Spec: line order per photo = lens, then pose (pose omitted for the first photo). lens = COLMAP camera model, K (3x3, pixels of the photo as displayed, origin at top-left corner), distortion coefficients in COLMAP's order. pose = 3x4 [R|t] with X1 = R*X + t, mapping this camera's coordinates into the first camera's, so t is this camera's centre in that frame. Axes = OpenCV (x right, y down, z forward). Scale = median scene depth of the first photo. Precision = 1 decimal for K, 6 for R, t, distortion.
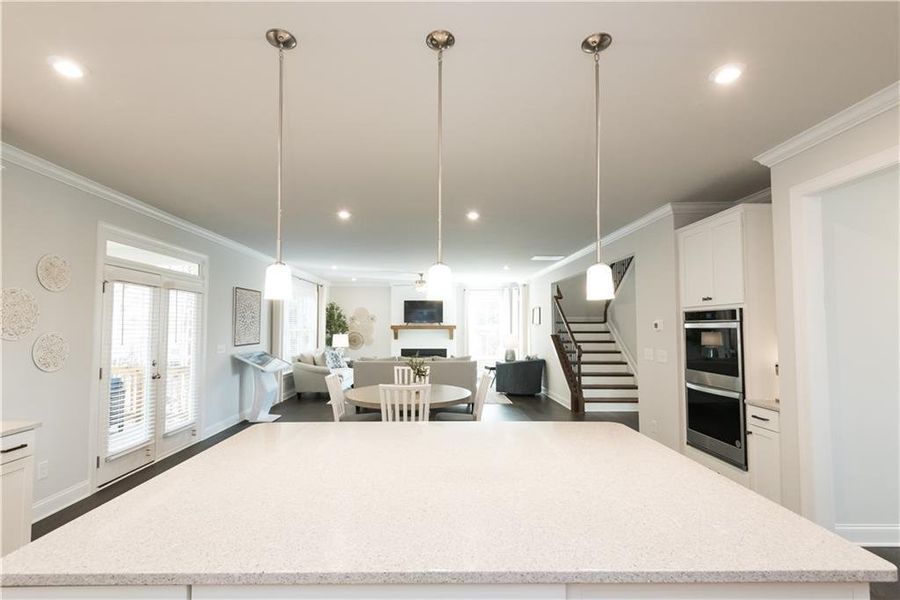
lens RADIAL K [[415.5, 0, 450.0], [0, 415.5, 300.0], [0, 0, 1]] dist [0.000011, -0.000063]
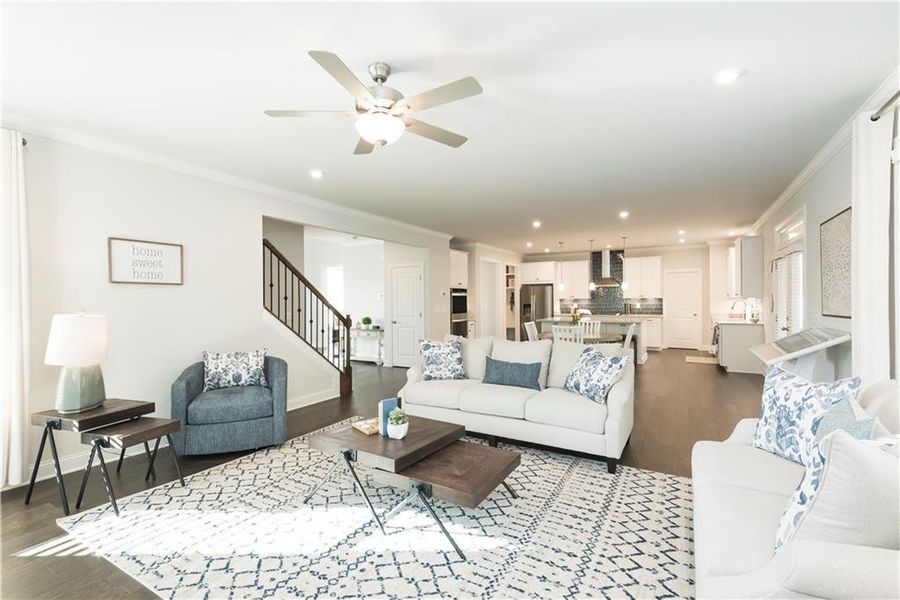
lens RADIAL K [[405.3, 0, 450.0], [0, 405.3, 300.0], [0, 0, 1]] dist [0.027132, -0.014881]
pose [[-0.860752, 0.013892, 0.508835, -0.251277], [-0.017057, 0.998279, -0.056110, 0.103051], [-0.508739, -0.056976, -0.859034, 1.390339]]
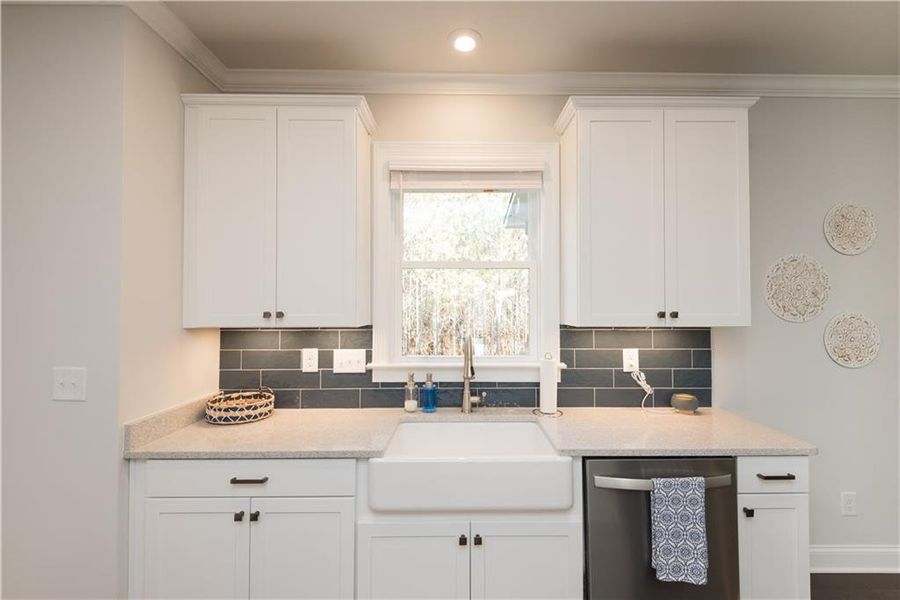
lens RADIAL K [[407.6, 0, 464.1], [0, 407.6, 303.3], [0, 0, 1]] dist [0.002303, 0.000095]
pose [[-0.024891, -0.005922, -0.999673, -0.093758], [0.062893, 0.997992, -0.007478, 0.009925], [0.997710, -0.063059, -0.024469, 0.138023]]
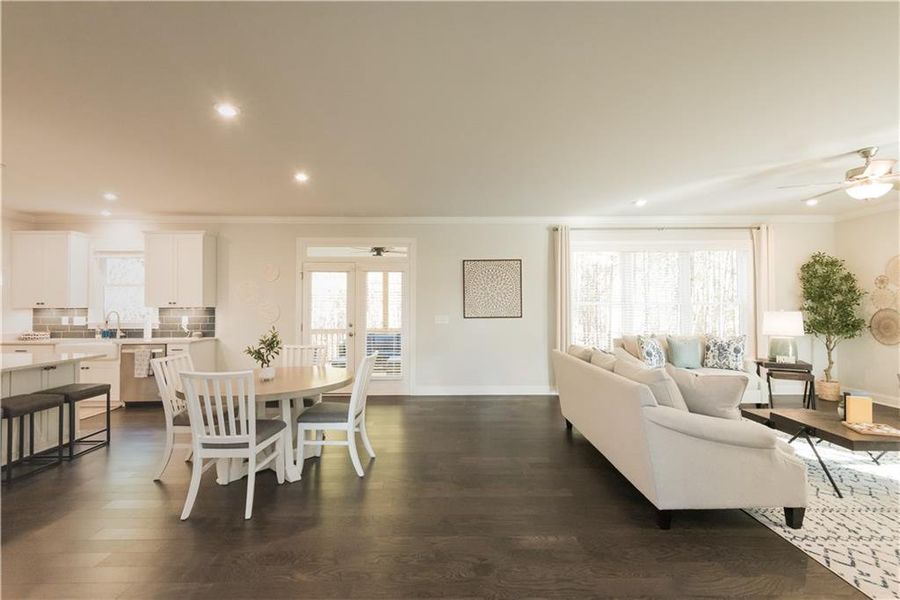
lens RADIAL K [[405.3, 0, 450.0], [0, 405.3, 300.0], [0, 0, 1]] dist [0.027132, -0.014881]
pose [[-0.028360, -0.015192, -0.999482, 0.352782], [0.066872, 0.997616, -0.017061, 0.059717], [0.997358, -0.067322, -0.027276, 0.732081]]
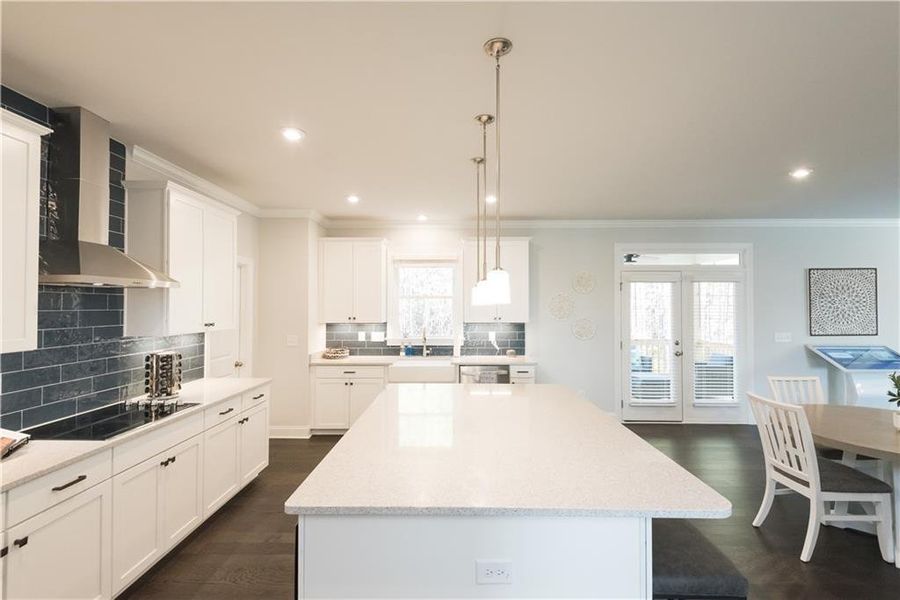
lens RADIAL K [[405.3, 0, 450.0], [0, 405.3, 300.0], [0, 0, 1]] dist [0.027132, -0.014881]
pose [[-0.050104, -0.014320, -0.998641, 0.290541], [0.064334, 0.997774, -0.017535, 0.000643], [0.996670, -0.065126, -0.049071, 0.206753]]
